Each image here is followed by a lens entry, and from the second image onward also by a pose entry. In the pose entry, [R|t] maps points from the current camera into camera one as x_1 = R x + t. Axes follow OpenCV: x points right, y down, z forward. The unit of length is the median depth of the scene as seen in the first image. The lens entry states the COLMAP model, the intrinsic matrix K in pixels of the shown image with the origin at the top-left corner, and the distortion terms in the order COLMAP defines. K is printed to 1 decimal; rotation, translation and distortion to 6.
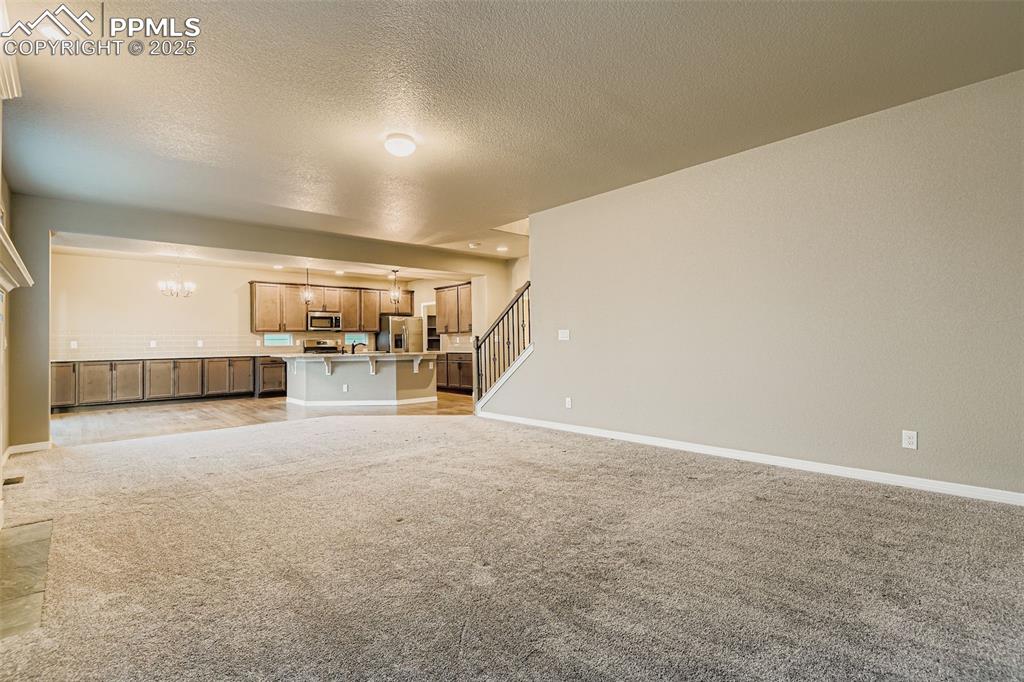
lens RADIAL K [[474.4, 0, 515.1], [0, 474.4, 332.6], [0, 0, 1]] dist [-0.003033, -0.001344]
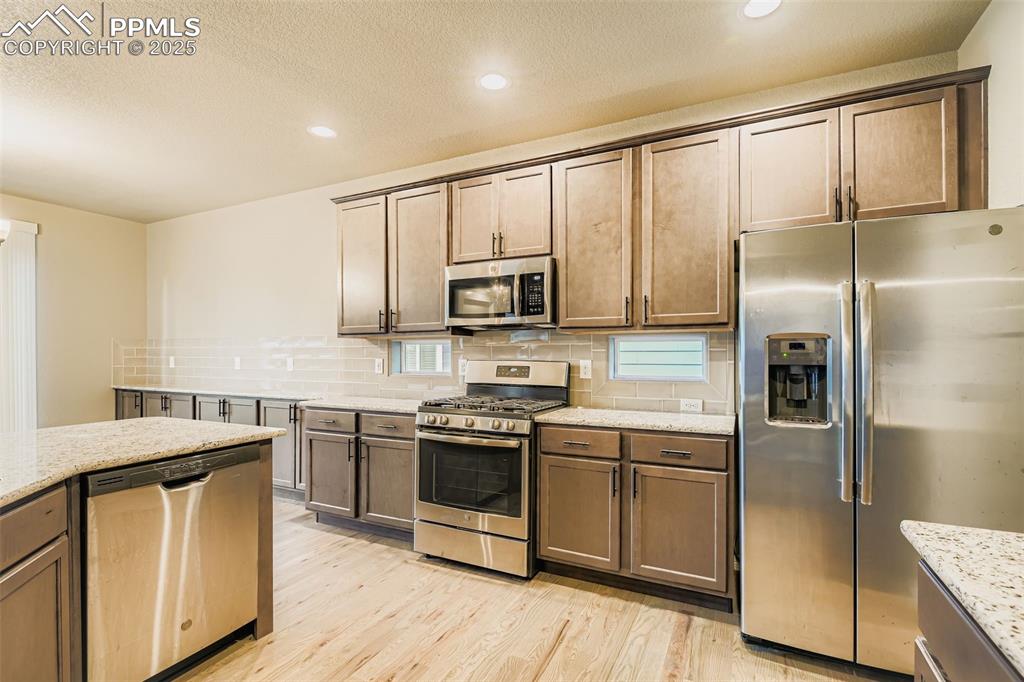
lens RADIAL K [[474.4, 0, 524.5], [0, 474.4, 354.7], [0, 0, 1]] dist [-0.003033, -0.001344]
pose [[0.376784, 0.020477, -0.926075, -0.138975], [0.012888, 0.999543, 0.027345, 0.004071], [0.926211, -0.022238, 0.376348, 0.915044]]
